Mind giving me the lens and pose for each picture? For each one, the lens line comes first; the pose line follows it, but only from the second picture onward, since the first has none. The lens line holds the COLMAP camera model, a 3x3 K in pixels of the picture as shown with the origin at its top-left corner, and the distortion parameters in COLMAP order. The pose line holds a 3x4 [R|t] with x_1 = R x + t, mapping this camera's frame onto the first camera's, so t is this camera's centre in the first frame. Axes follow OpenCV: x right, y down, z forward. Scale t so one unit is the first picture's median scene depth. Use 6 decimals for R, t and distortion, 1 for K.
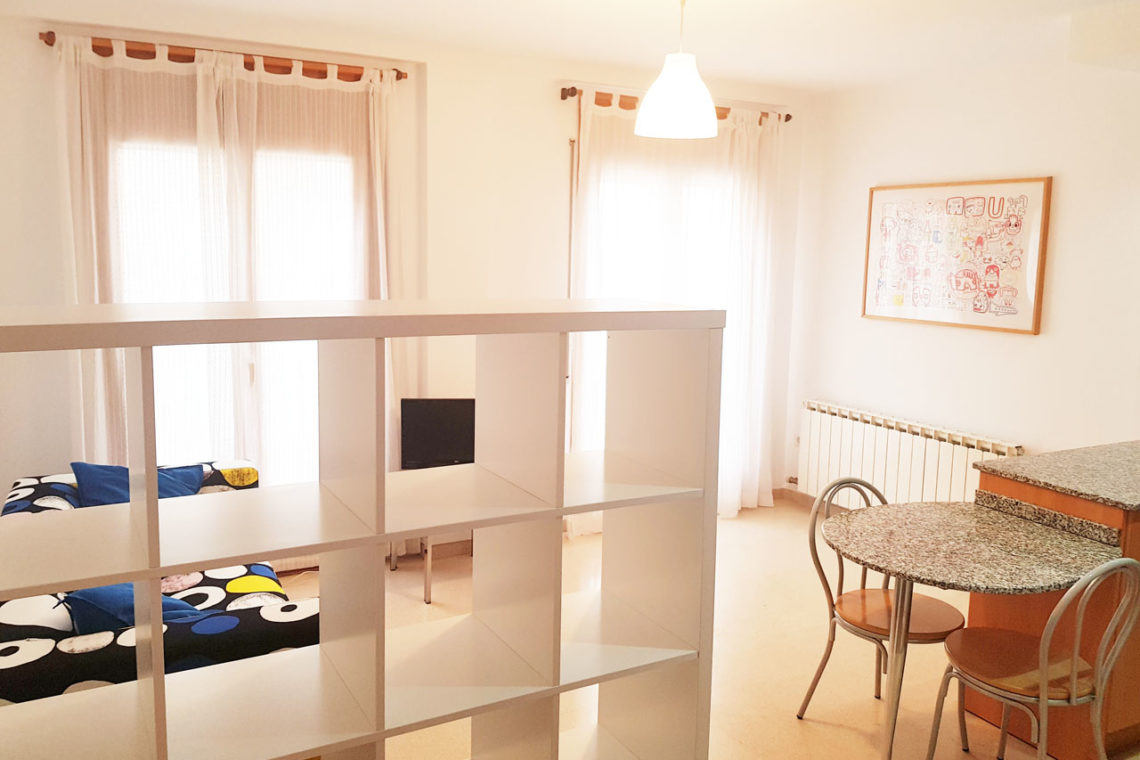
lens RADIAL K [[872.1, 0, 570.0], [0, 872.1, 376.9], [0, 0, 1]] dist [-0.007312, -0.005853]
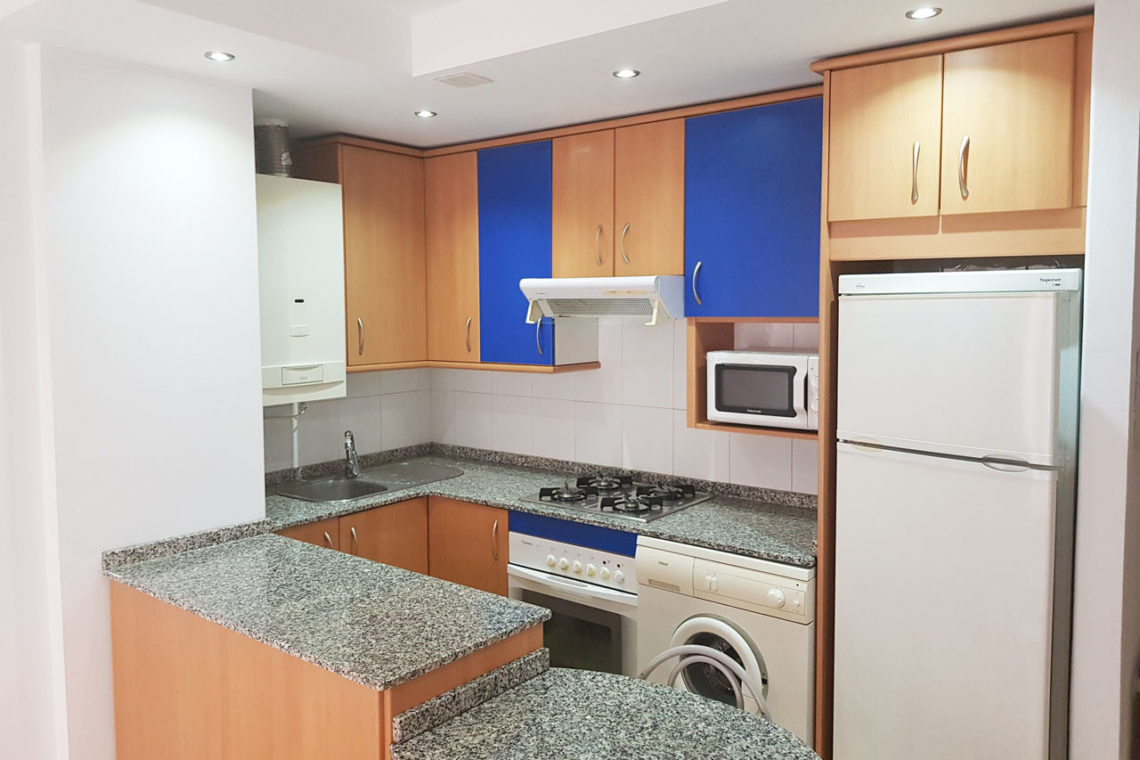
lens RADIAL K [[872.1, 0, 569.4], [0, 872.1, 377.4], [0, 0, 1]] dist [-0.007312, -0.005853]
pose [[-0.405977, -0.096450, 0.908779, -0.089466], [0.116522, 0.980836, 0.156151, -0.187565], [-0.906424, 0.169287, -0.386959, 1.190127]]
